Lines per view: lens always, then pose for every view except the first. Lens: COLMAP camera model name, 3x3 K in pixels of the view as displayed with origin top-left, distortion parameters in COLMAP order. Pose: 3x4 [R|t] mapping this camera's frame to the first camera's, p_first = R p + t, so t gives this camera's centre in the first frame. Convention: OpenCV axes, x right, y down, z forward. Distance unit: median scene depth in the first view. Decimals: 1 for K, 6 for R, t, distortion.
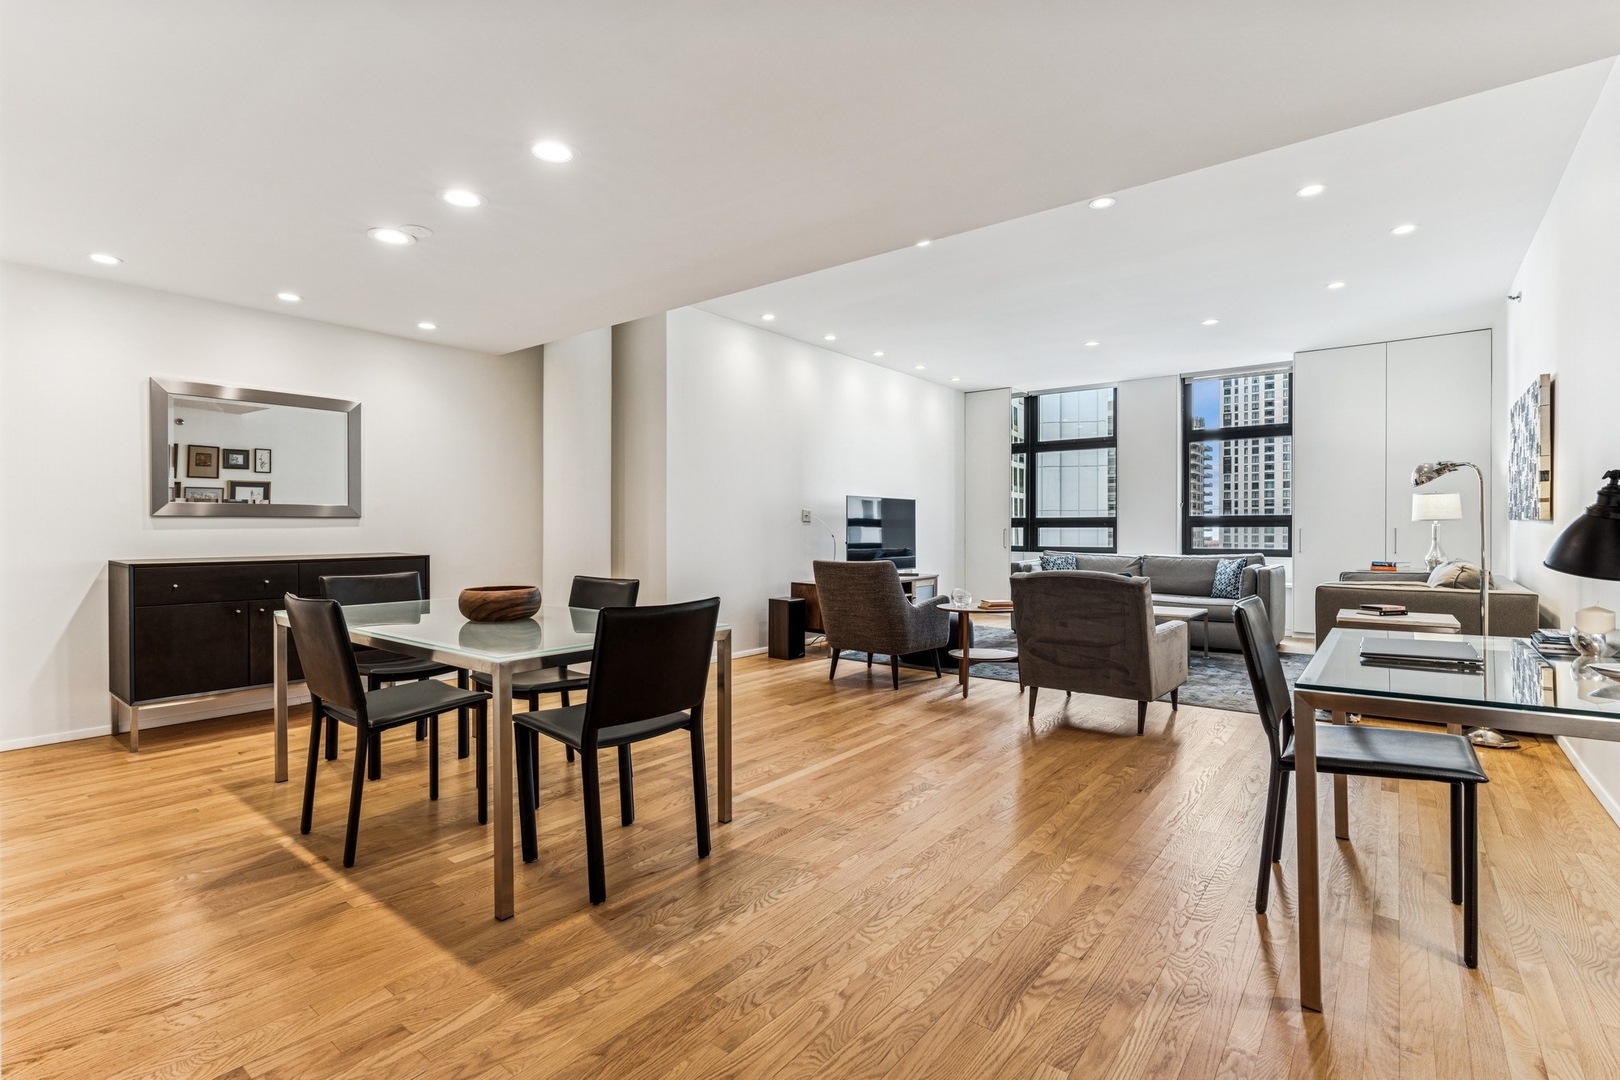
lens RADIAL K [[754.4, 0, 812.3], [0, 754.4, 532.6], [0, 0, 1]] dist [-0.002365, 0.001017]
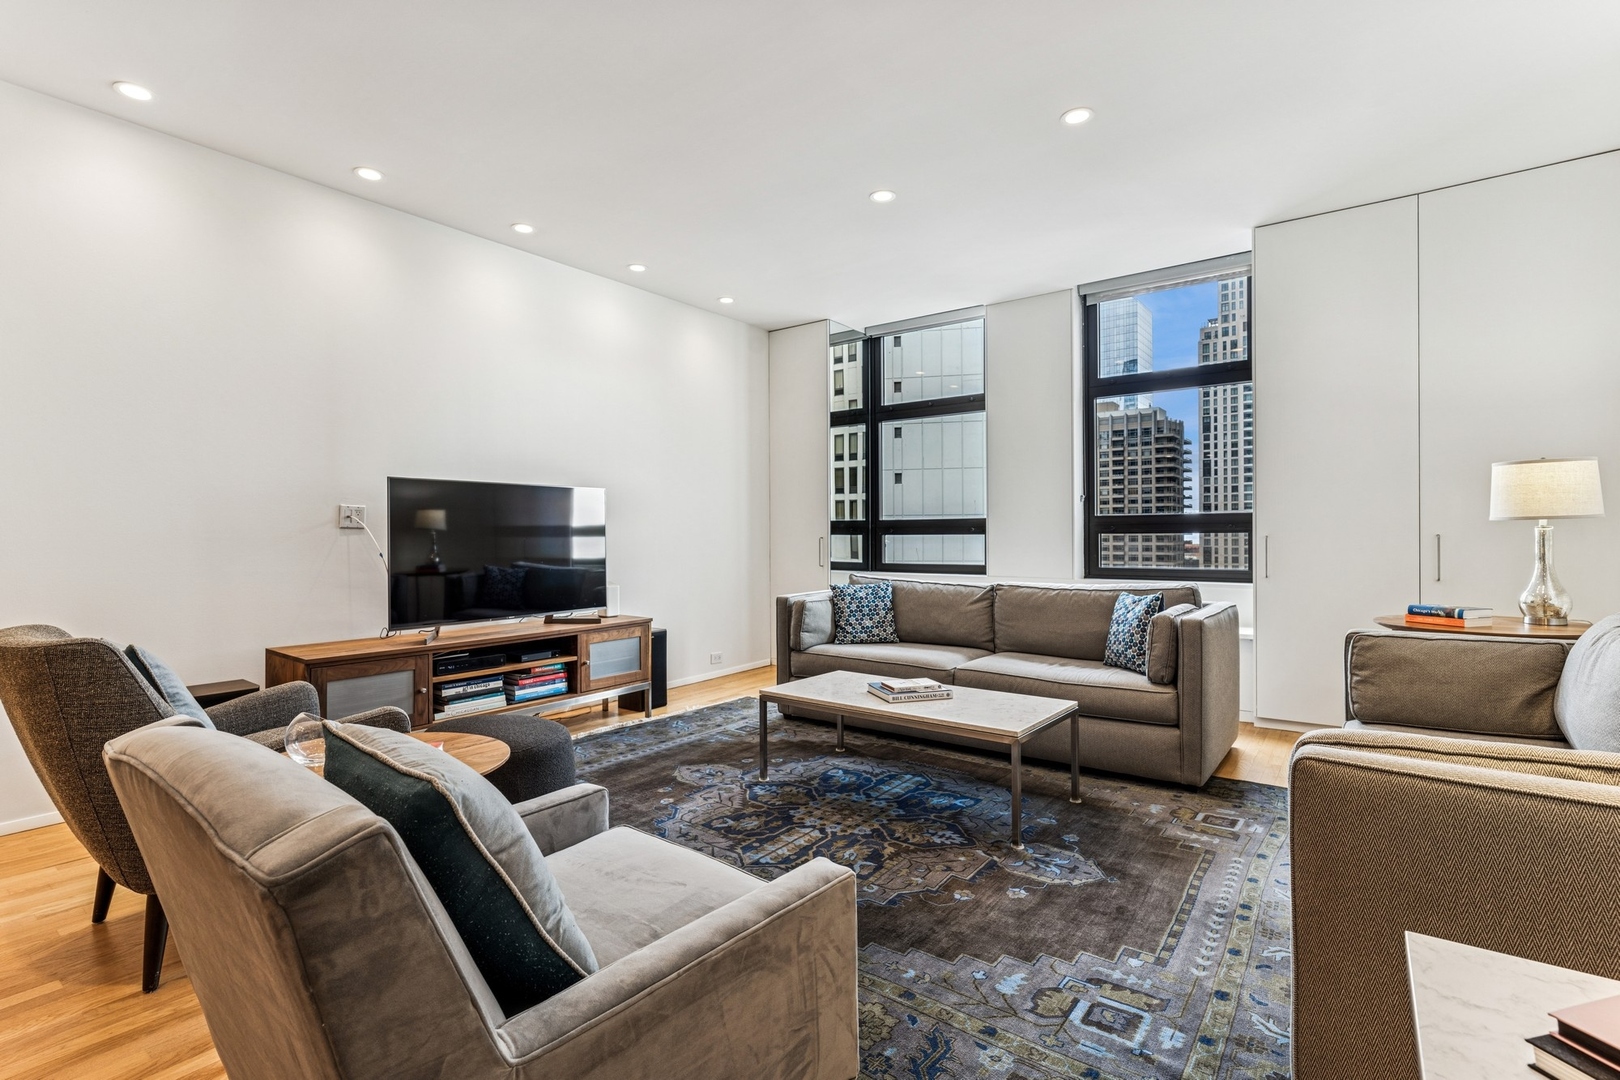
lens RADIAL K [[754.4, 0, 812.3], [0, 754.4, 532.6], [0, 0, 1]] dist [-0.002365, 0.001017]
pose [[0.999810, -0.004942, 0.018862, 0.231349], [0.005078, 0.999962, -0.007138, -0.004186], [-0.018826, 0.007232, 0.999797, 0.344654]]
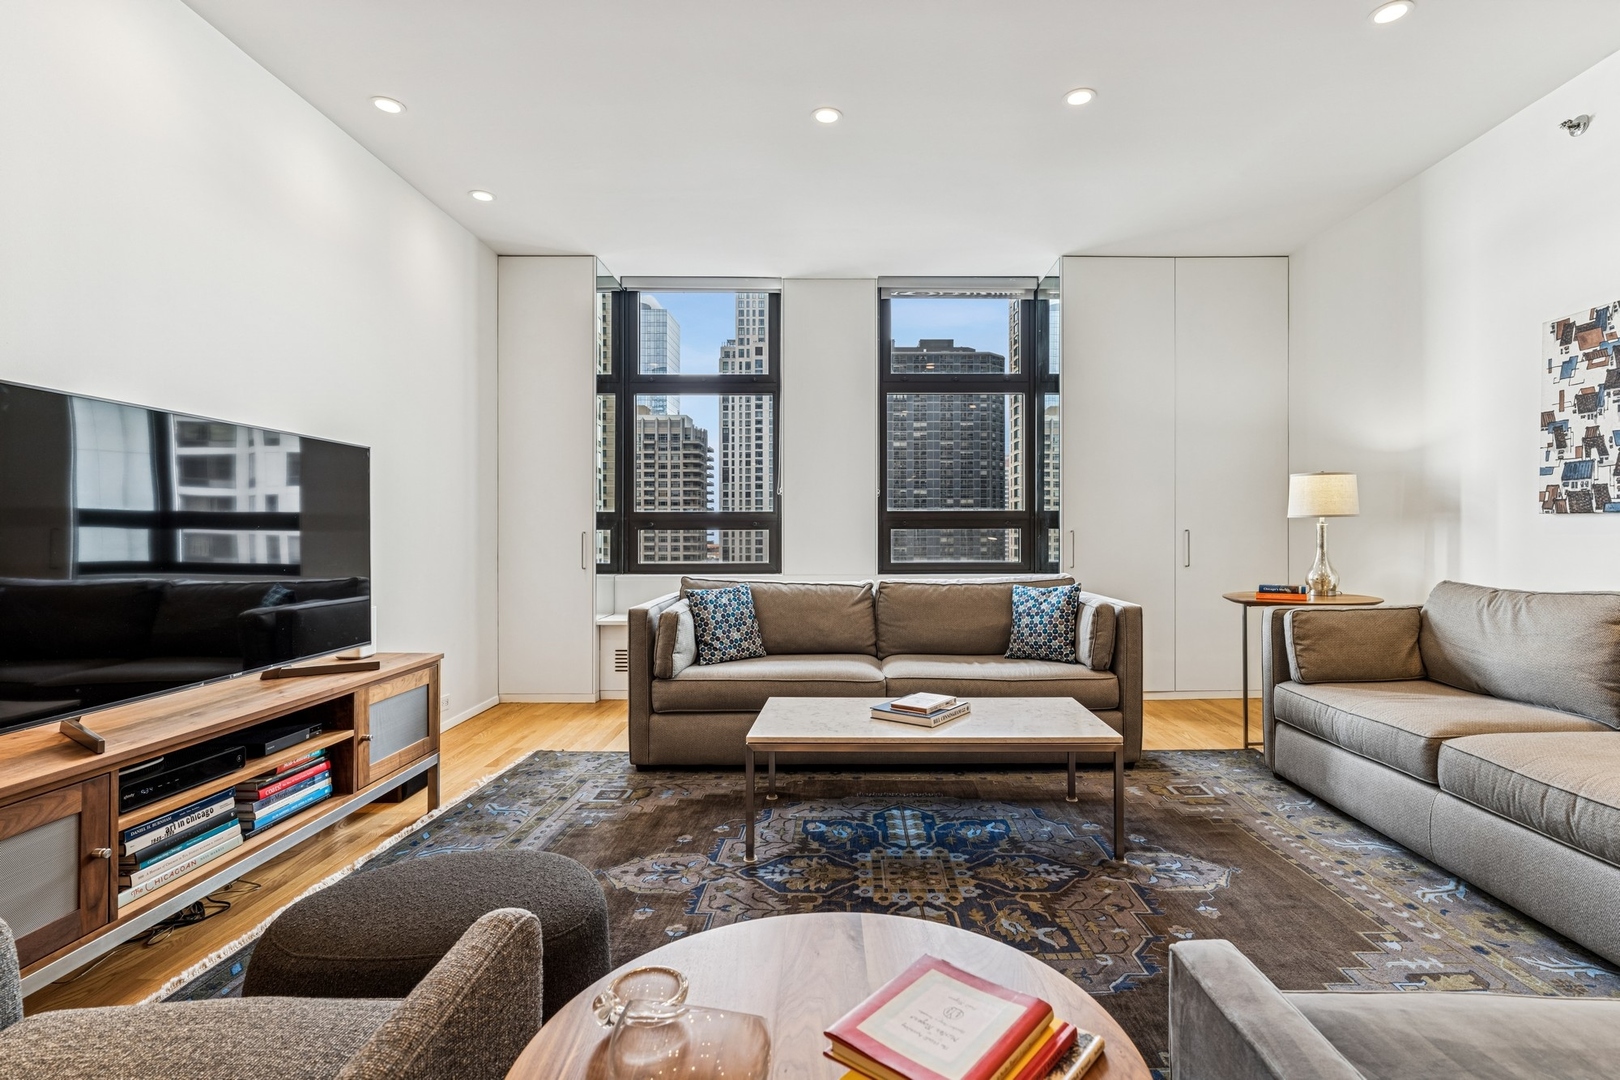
lens RADIAL K [[763.8, 0, 847.2], [0, 763.8, 532.6], [0, 0, 1]] dist [-0.002827, 0.000405]
pose [[0.785356, -0.000574, 0.619045, 0.074600], [0.004515, 0.999978, -0.004801, -0.001112], [-0.619029, 0.006566, 0.785341, 0.477577]]
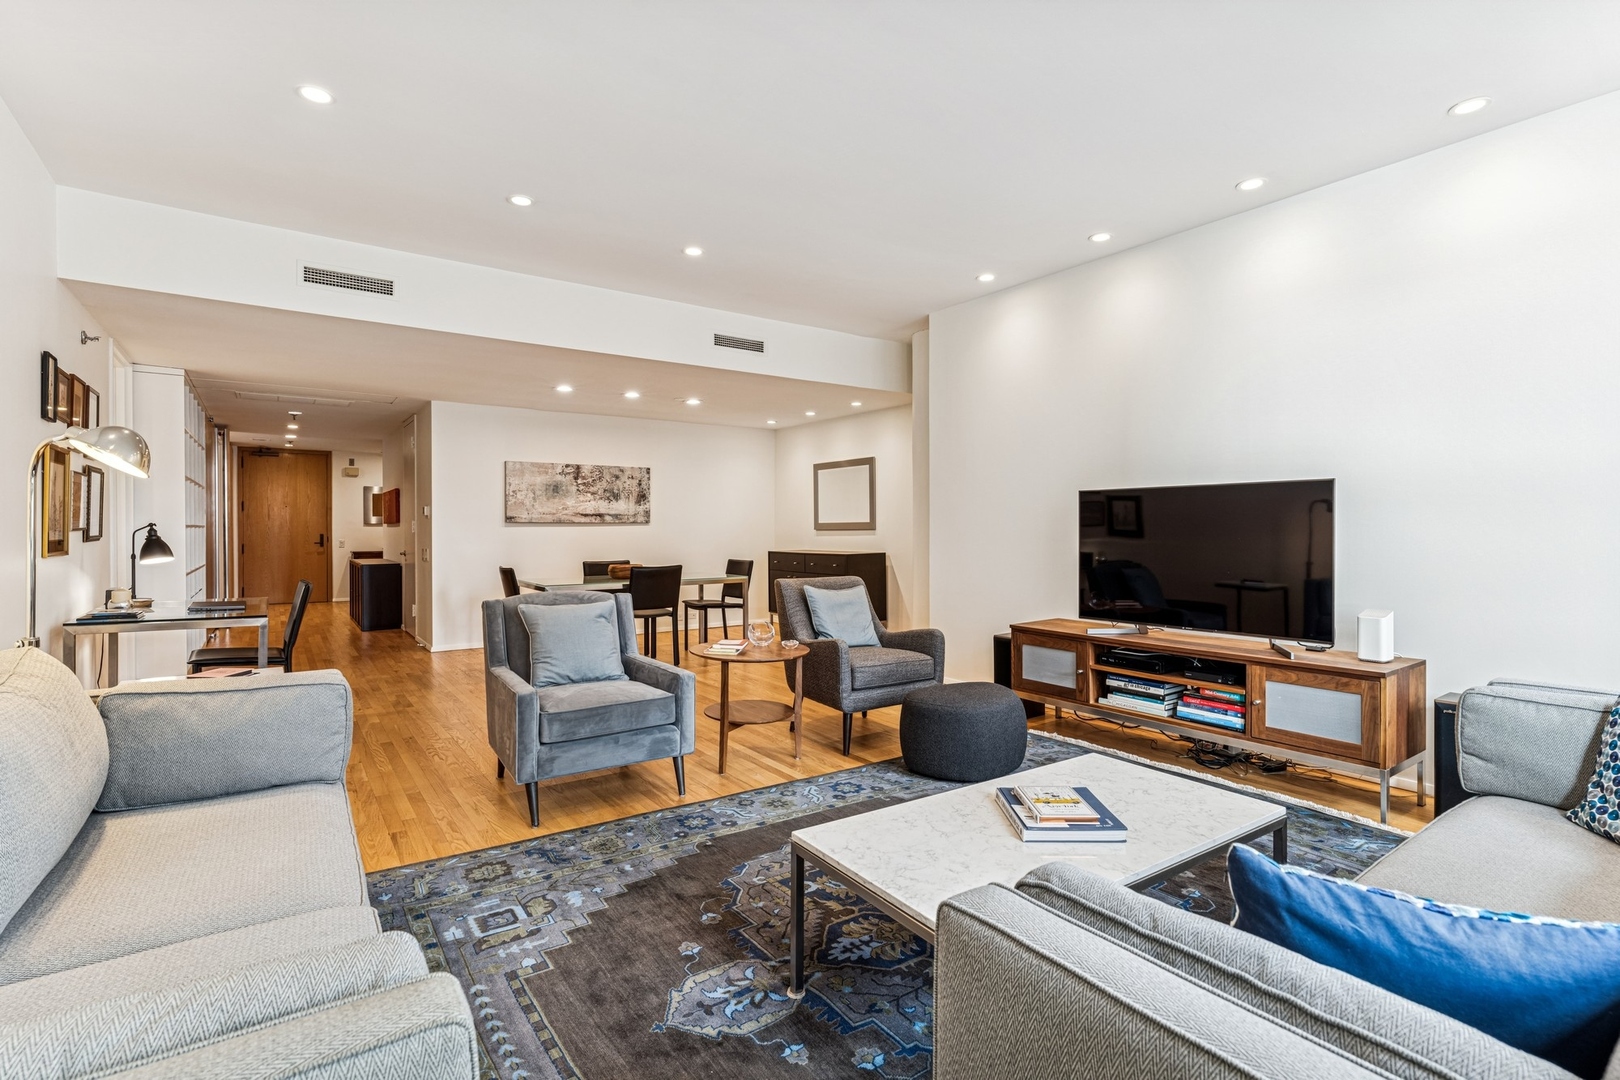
lens RADIAL K [[760.7, 0, 802.1], [0, 760.7, 535.7], [0, 0, 1]] dist [-0.001519, 0.000114]
pose [[-0.294370, 0.011532, -0.955622, 0.508141], [-0.003046, 0.999911, 0.013005, -0.013758], [0.955687, 0.006739, -0.294309, 0.689569]]
